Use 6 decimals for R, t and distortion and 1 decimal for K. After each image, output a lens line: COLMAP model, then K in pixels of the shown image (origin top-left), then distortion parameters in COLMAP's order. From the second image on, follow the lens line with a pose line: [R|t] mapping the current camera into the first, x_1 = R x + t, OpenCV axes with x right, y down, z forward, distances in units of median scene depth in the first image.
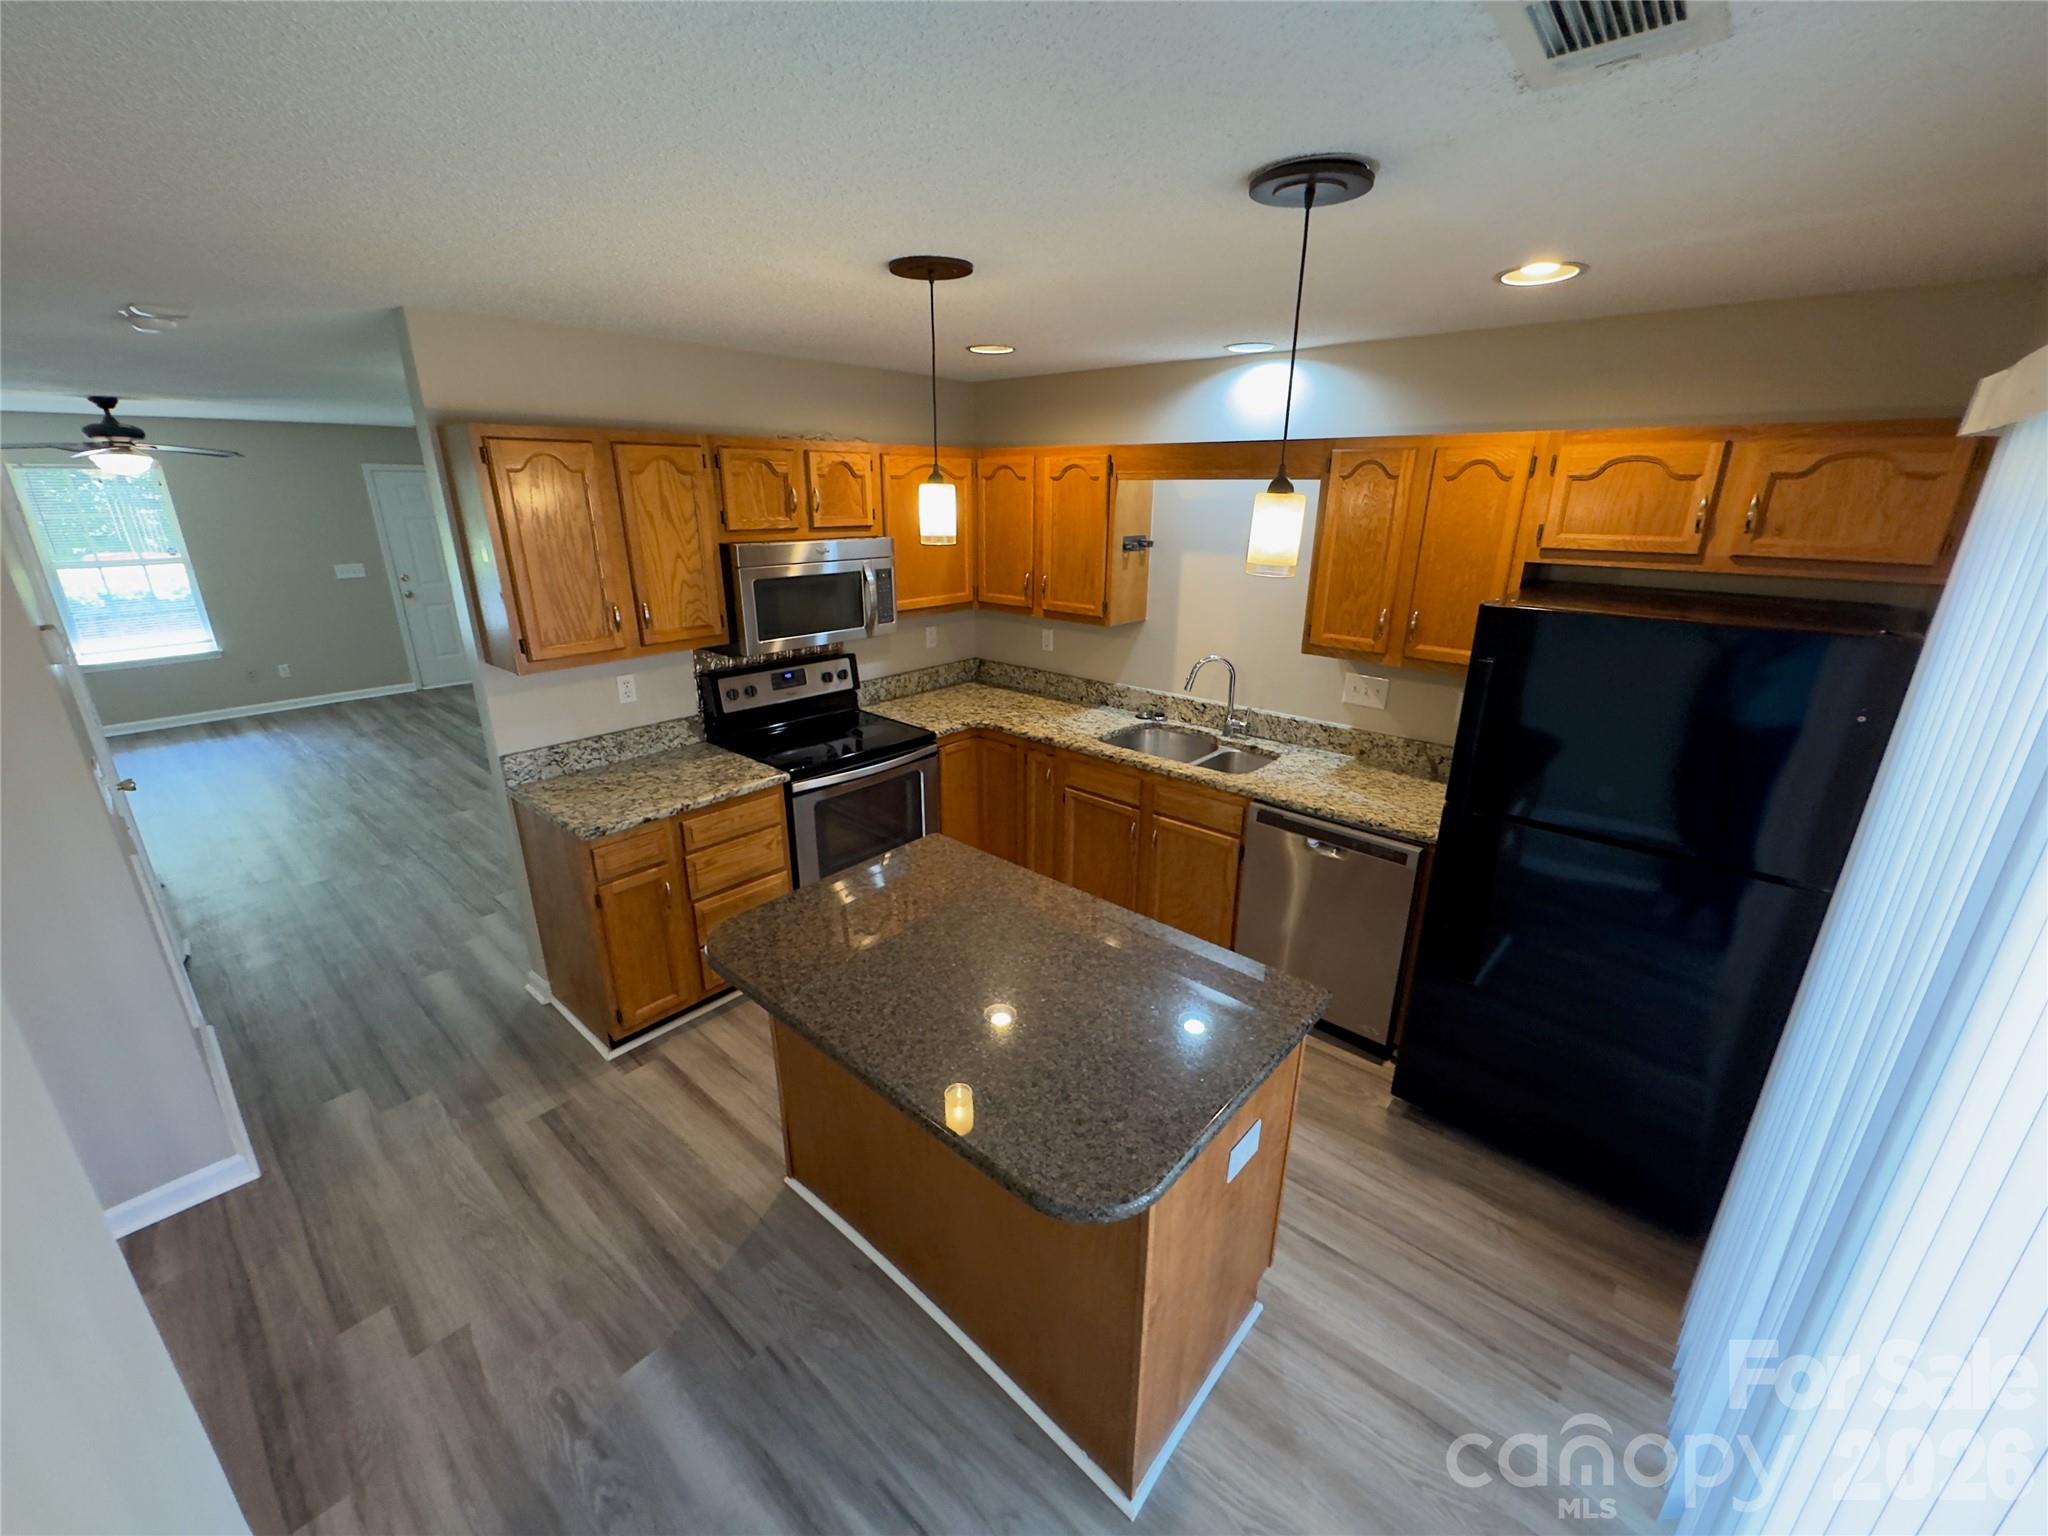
lens RADIAL K [[817.5, 0, 1023.6], [0, 817.5, 764.9], [0, 0, 1]] dist [-0.003550, 0.000372]
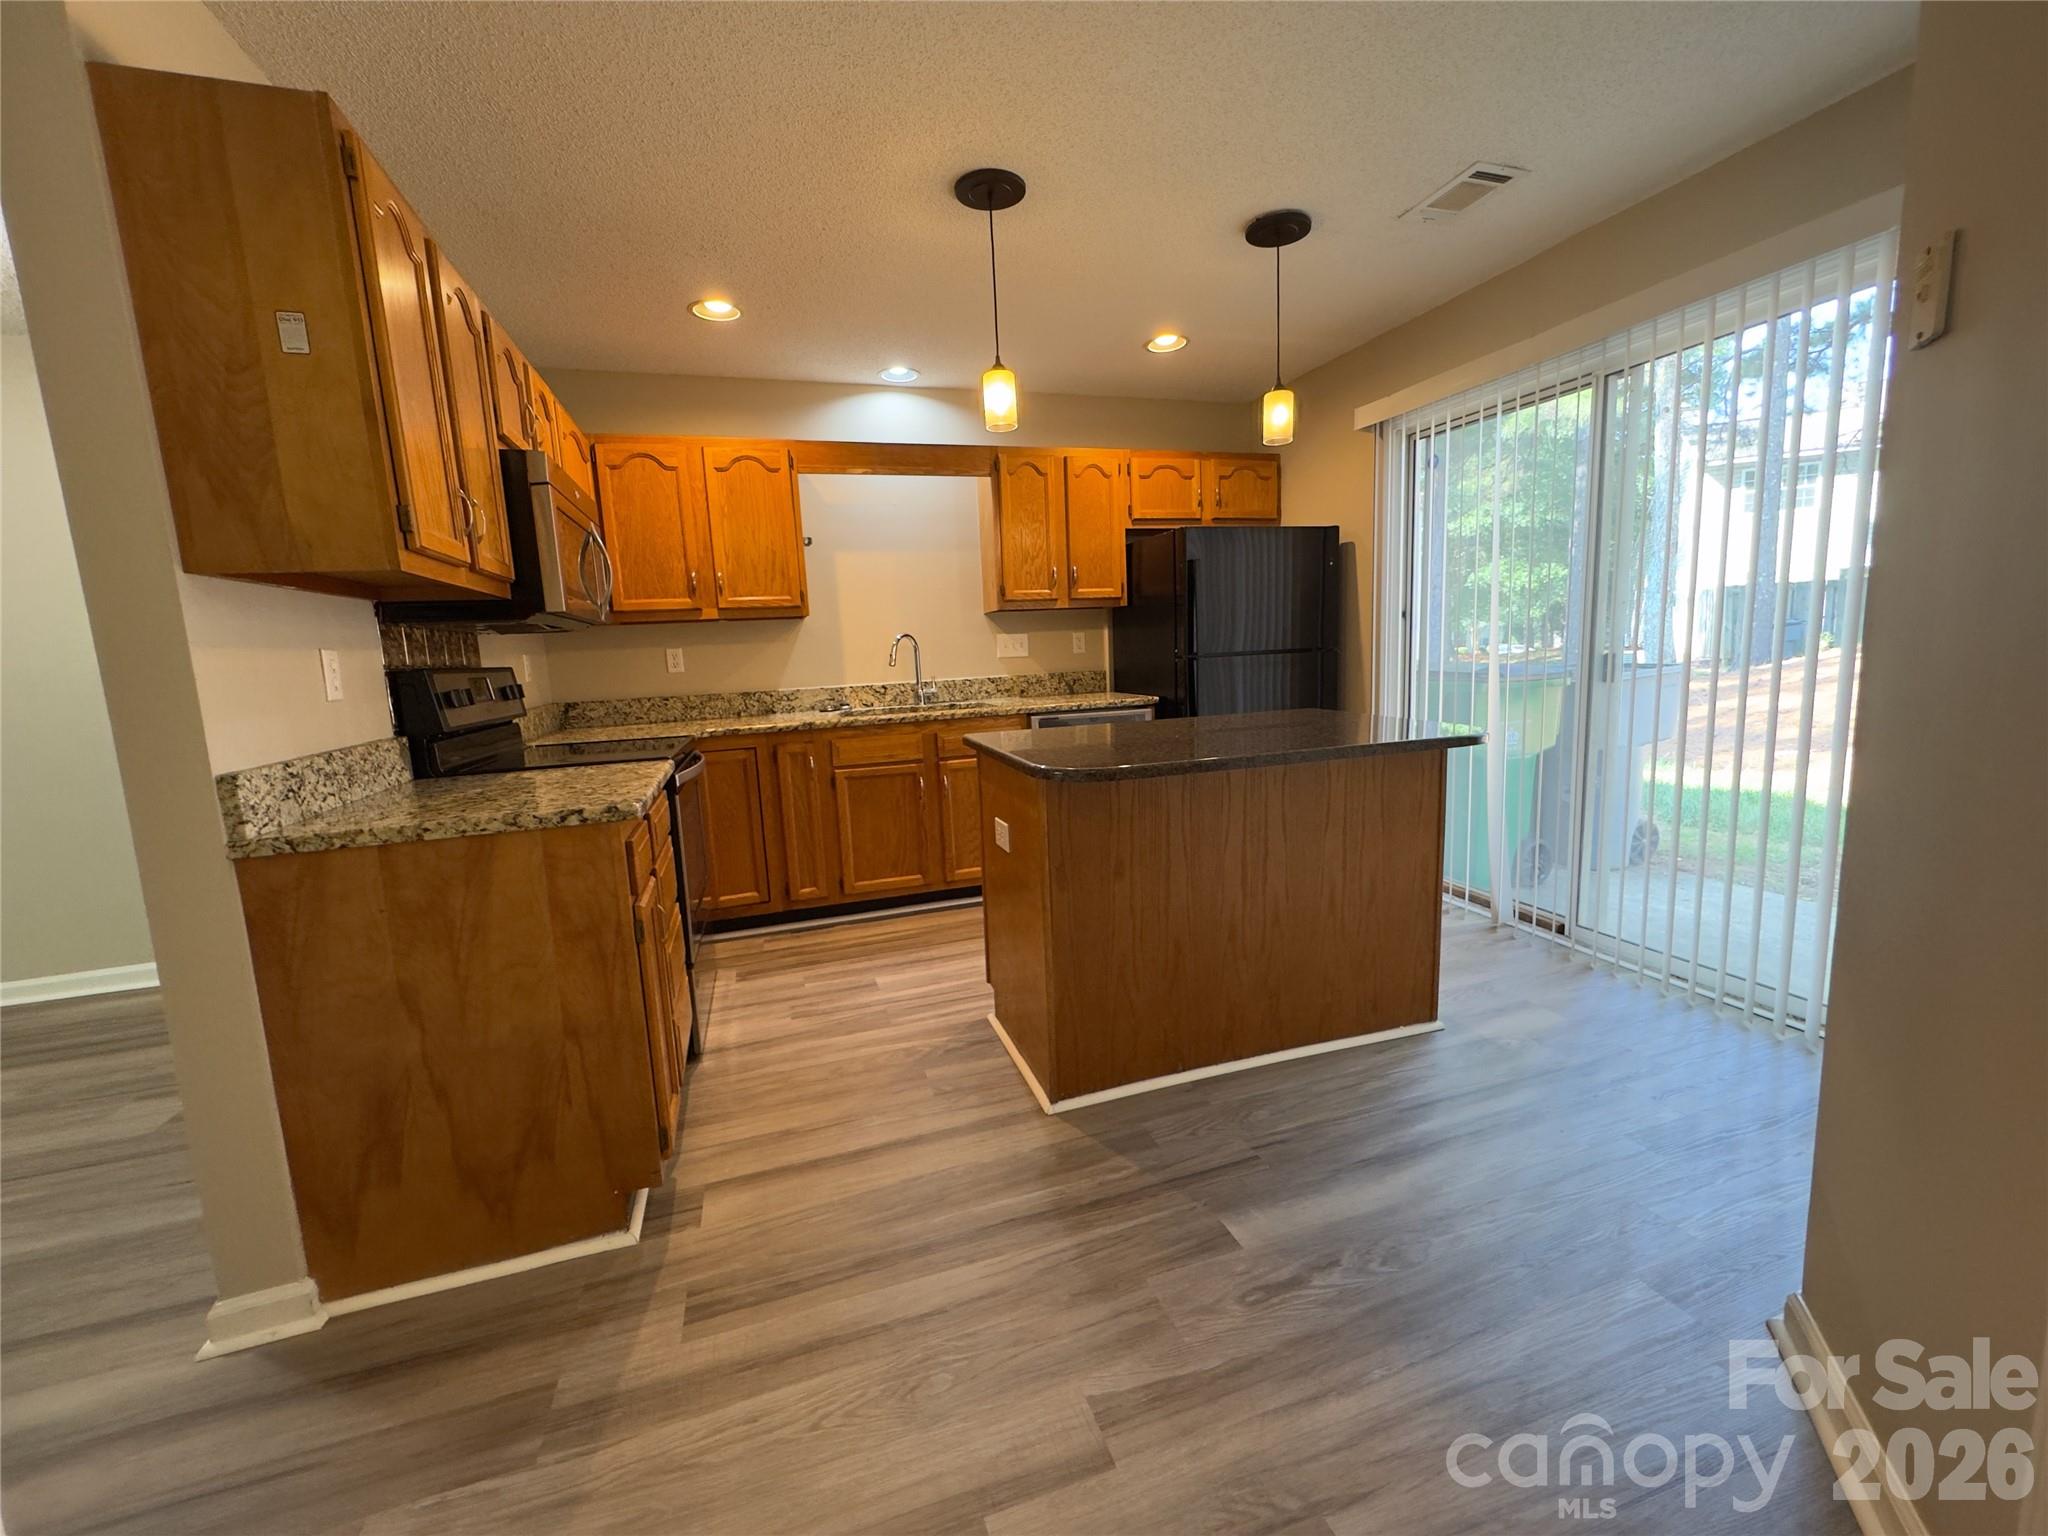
lens RADIAL K [[817.5, 0, 1023.4], [0, 817.5, 766.8], [0, 0, 1]] dist [-0.003550, 0.000372]
pose [[0.511583, -0.154162, 0.845291, -0.741176], [0.323738, 0.945857, -0.023428, 0.135113], [-0.795912, 0.285638, 0.533792, 0.350554]]
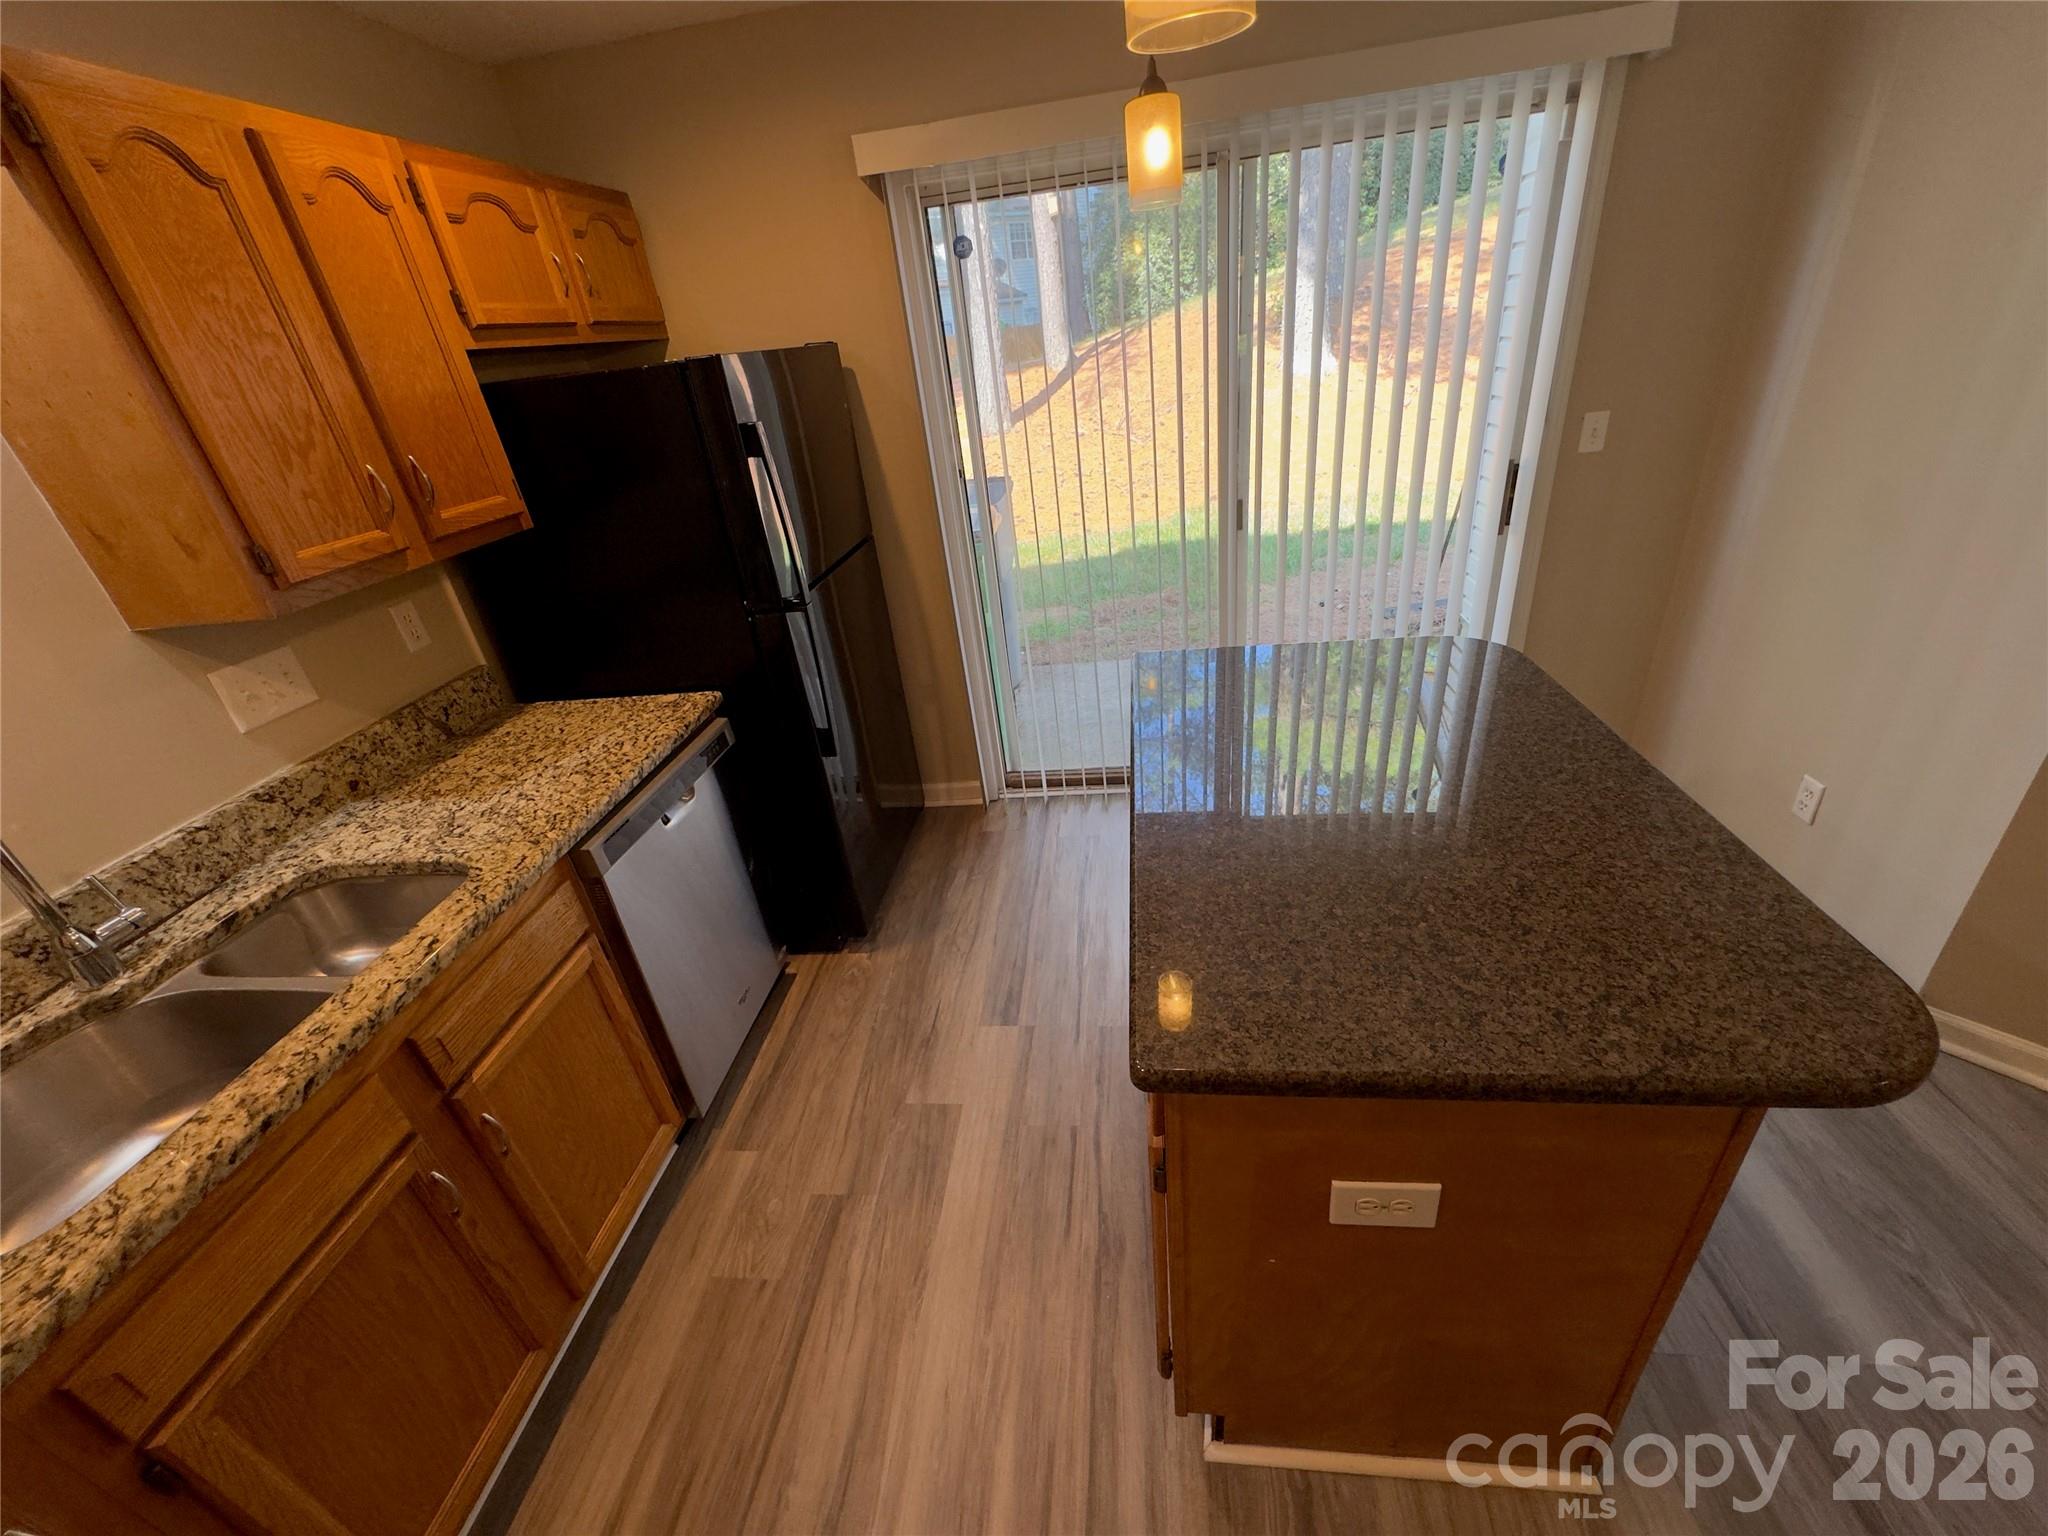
lens RADIAL K [[817.5, 0, 1025.5], [0, 817.5, 764.1], [0, 0, 1]] dist [-0.003550, 0.000372]
pose [[-0.572850, -0.331671, 0.749558, -0.242219], [0.366481, 0.714335, 0.596168, -0.190028], [-0.733167, 0.616214, -0.287656, 0.860615]]
